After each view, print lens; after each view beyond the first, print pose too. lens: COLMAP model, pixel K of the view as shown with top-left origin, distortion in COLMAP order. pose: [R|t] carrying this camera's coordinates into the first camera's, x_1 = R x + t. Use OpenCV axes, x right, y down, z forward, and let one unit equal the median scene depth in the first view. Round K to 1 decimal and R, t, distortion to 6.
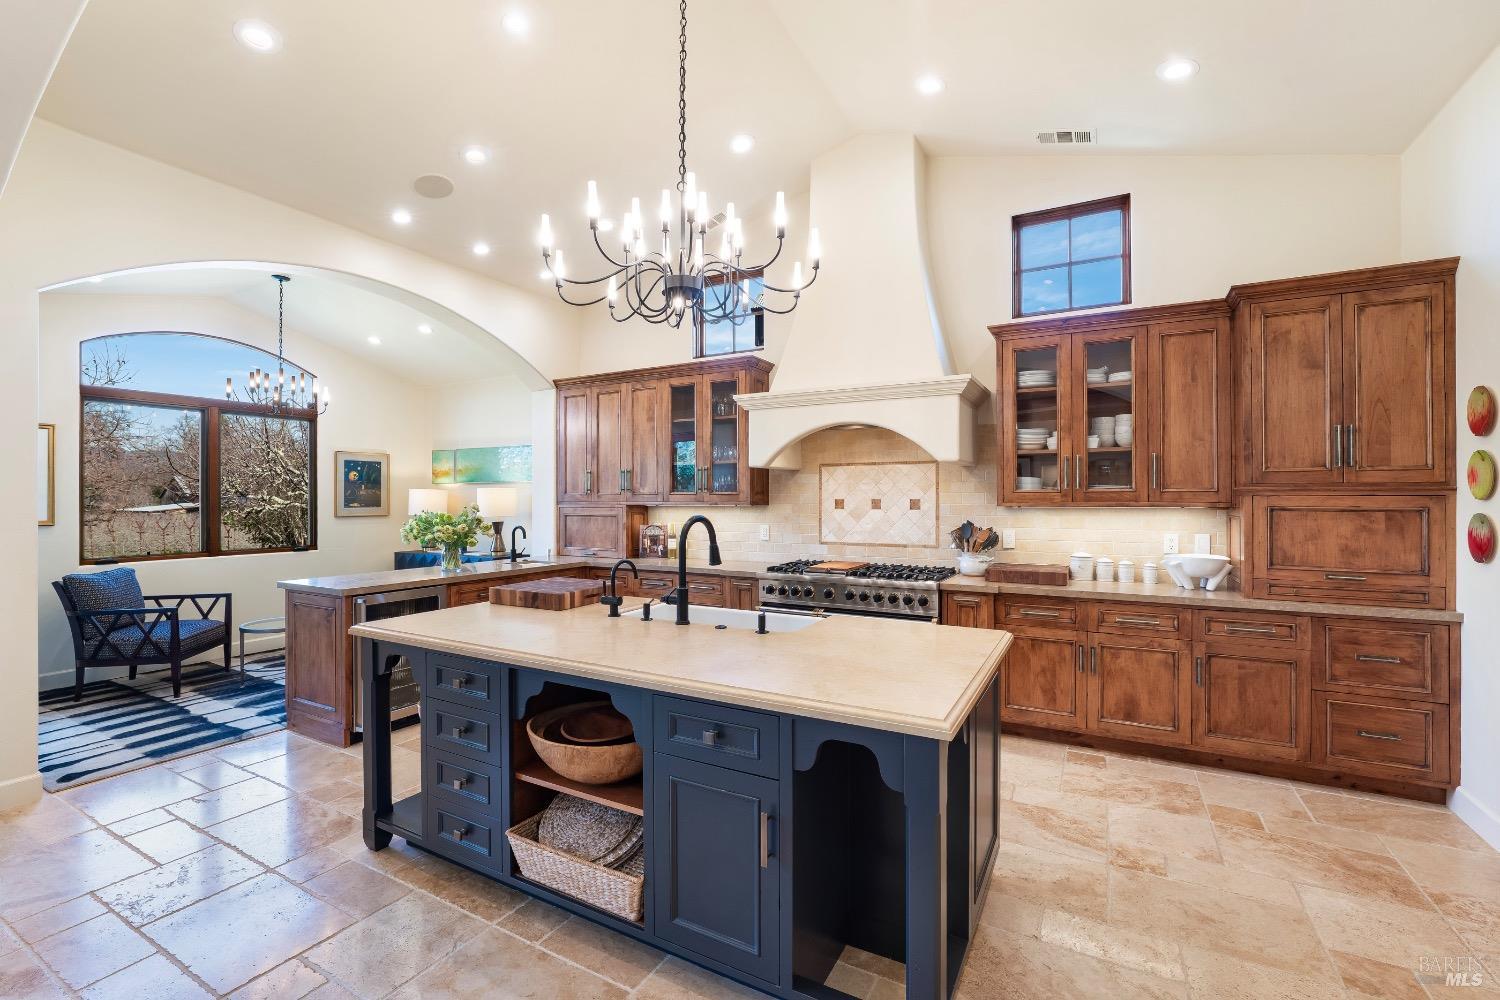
lens RADIAL K [[645.8, 0, 750.0], [0, 645.8, 500.0], [0, 0, 1]] dist [-0.024285, 0.006914]
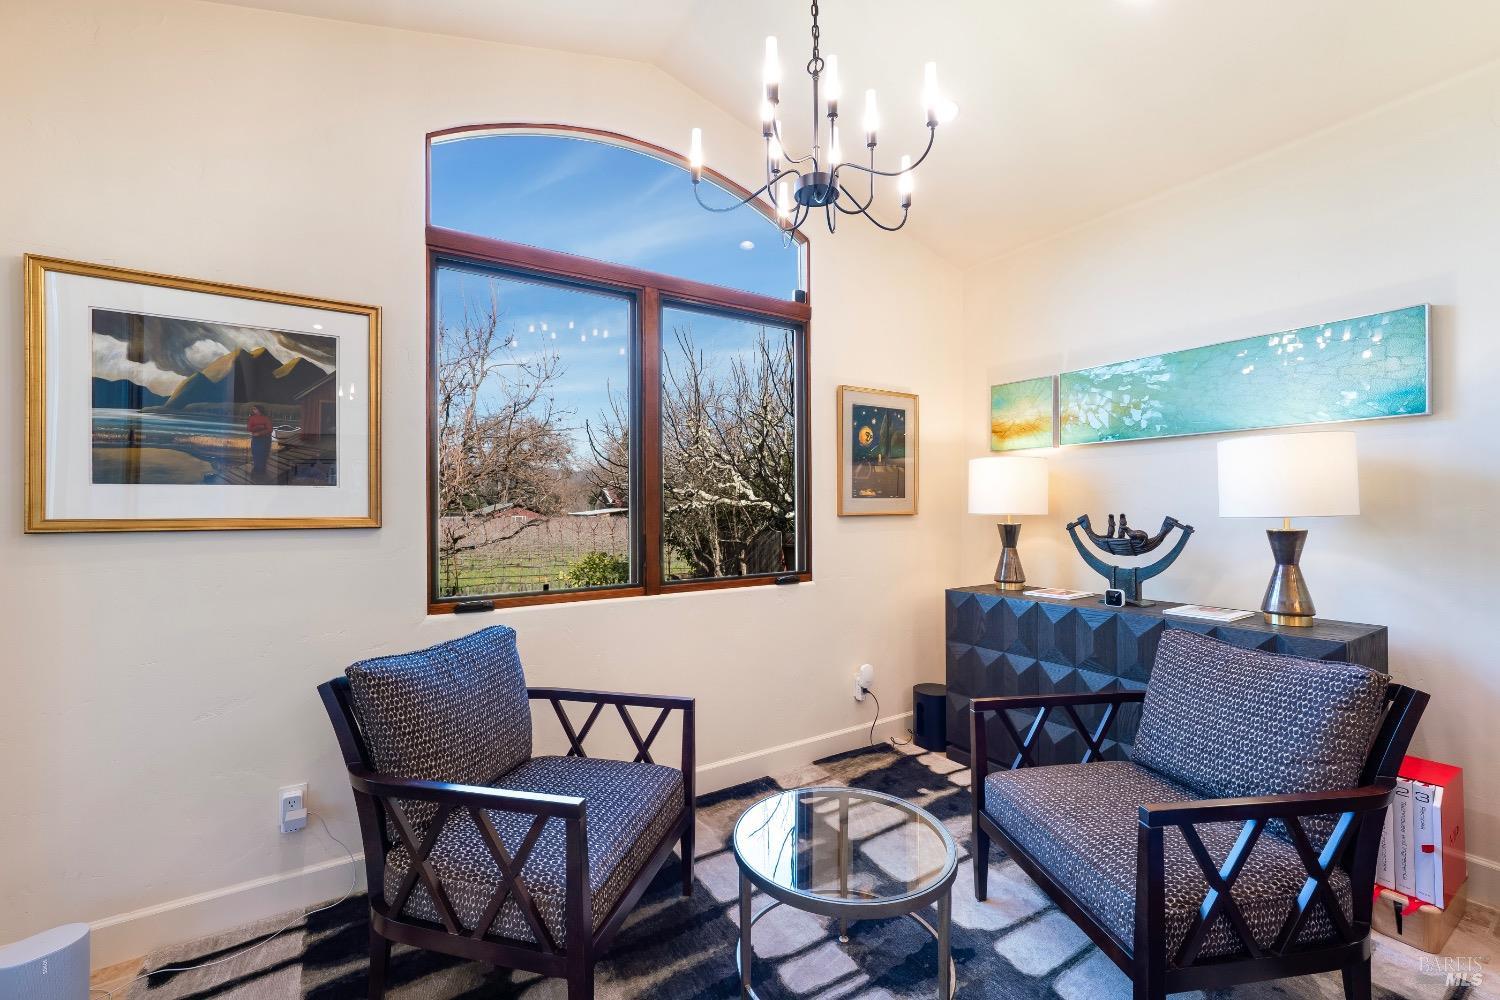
lens RADIAL K [[625.9, 0, 749.6], [0, 625.9, 502.8], [0, 0, 1]] dist [-0.001433, -0.000486]
pose [[0.874453, -0.006388, -0.485068, -0.790625], [0.003952, 0.999974, -0.006044, 0.031333], [0.485094, 0.003368, 0.874455, 0.896116]]
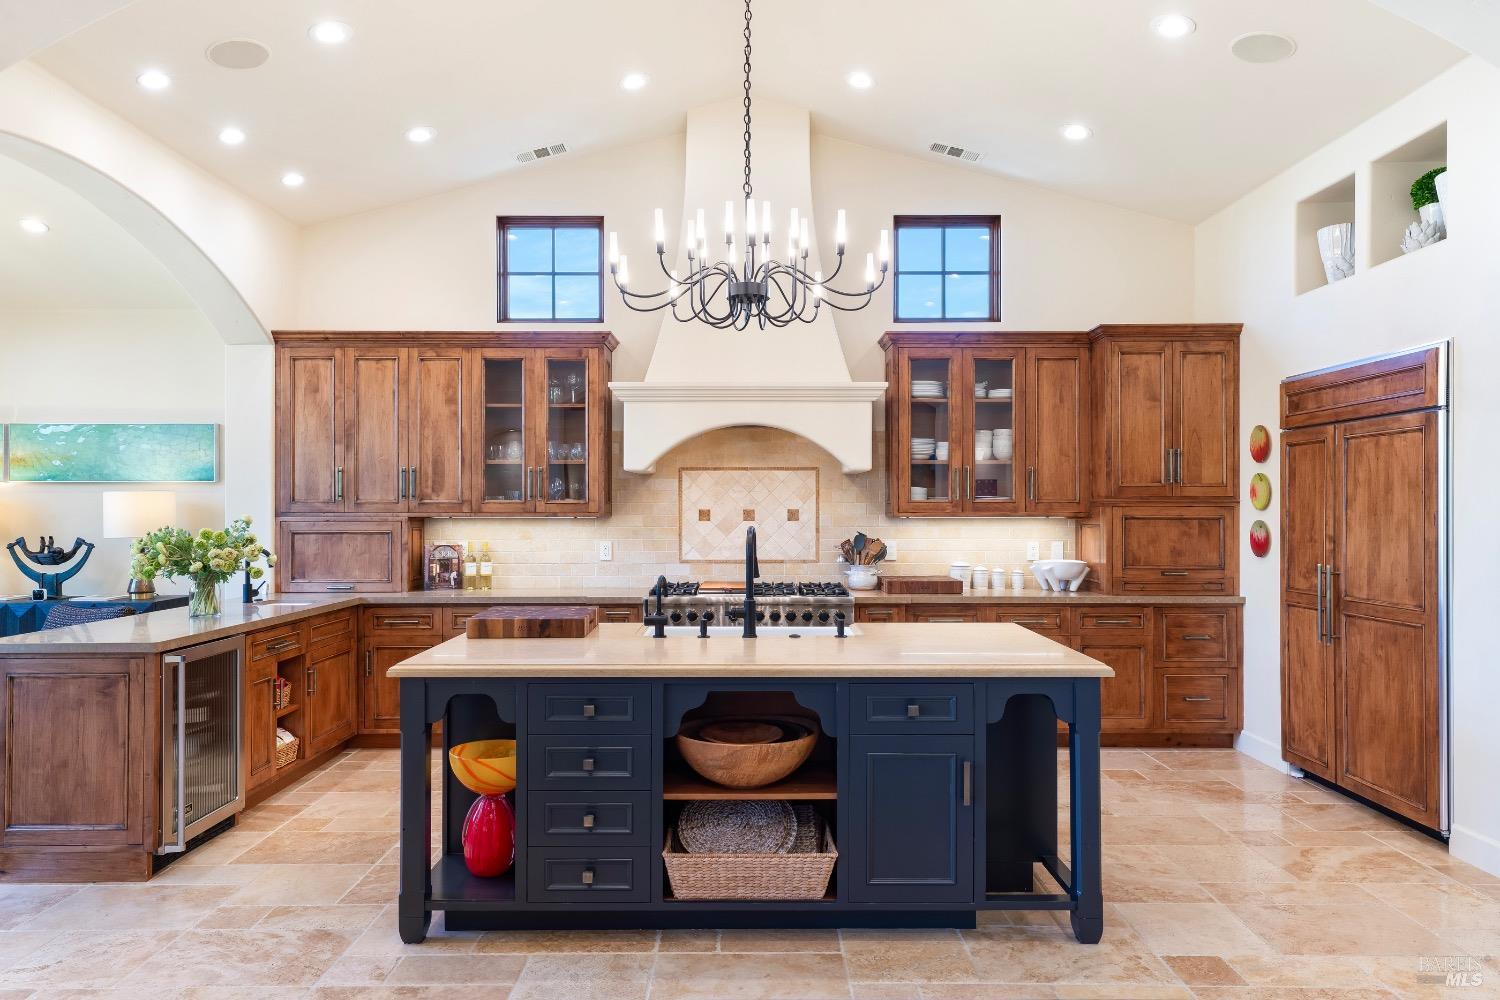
lens RADIAL K [[971.3, 0, 755.5], [0, 971.3, 509.6], [0, 0, 1]] dist [0.008810, 0.001615]
pose [[0.873015, 0.000017, 0.487693, -0.542163], [0.000117, 1.000000, -0.000245, -0.000742], [-0.487693, 0.000271, 0.873015, -0.193735]]
